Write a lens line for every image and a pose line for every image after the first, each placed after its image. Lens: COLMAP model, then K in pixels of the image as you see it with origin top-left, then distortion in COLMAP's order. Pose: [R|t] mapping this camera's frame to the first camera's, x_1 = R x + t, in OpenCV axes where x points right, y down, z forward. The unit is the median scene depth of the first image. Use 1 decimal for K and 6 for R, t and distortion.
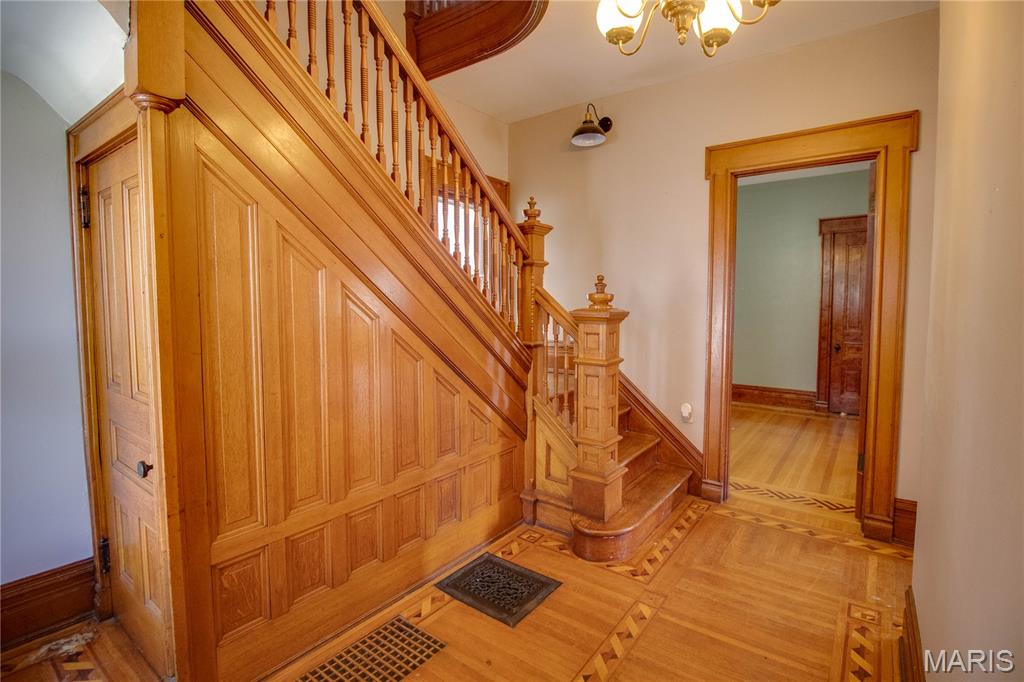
lens RADIAL K [[481.1, 0, 525.9], [0, 481.1, 329.5], [0, 0, 1]] dist [0.002118, -0.015888]
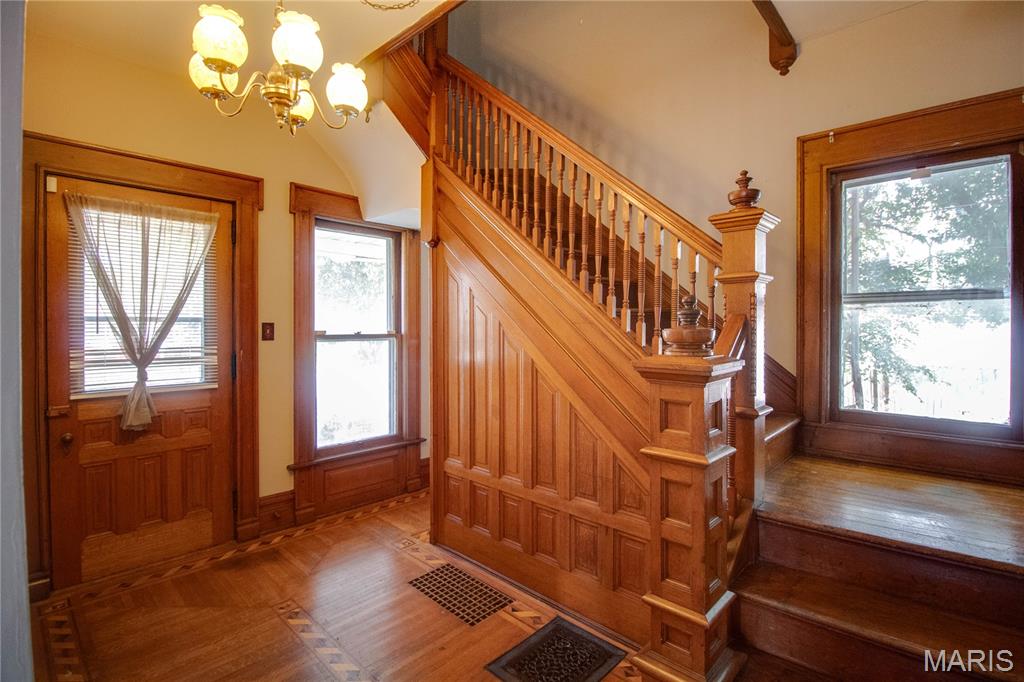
lens RADIAL K [[481.1, 0, 525.9], [0, 481.1, 329.5], [0, 0, 1]] dist [0.002118, -0.015888]
pose [[-0.122473, -0.005002, -0.992459, 0.925095], [-0.061830, 0.998083, 0.002599, -0.079754], [0.990544, 0.061682, -0.122547, 1.138439]]
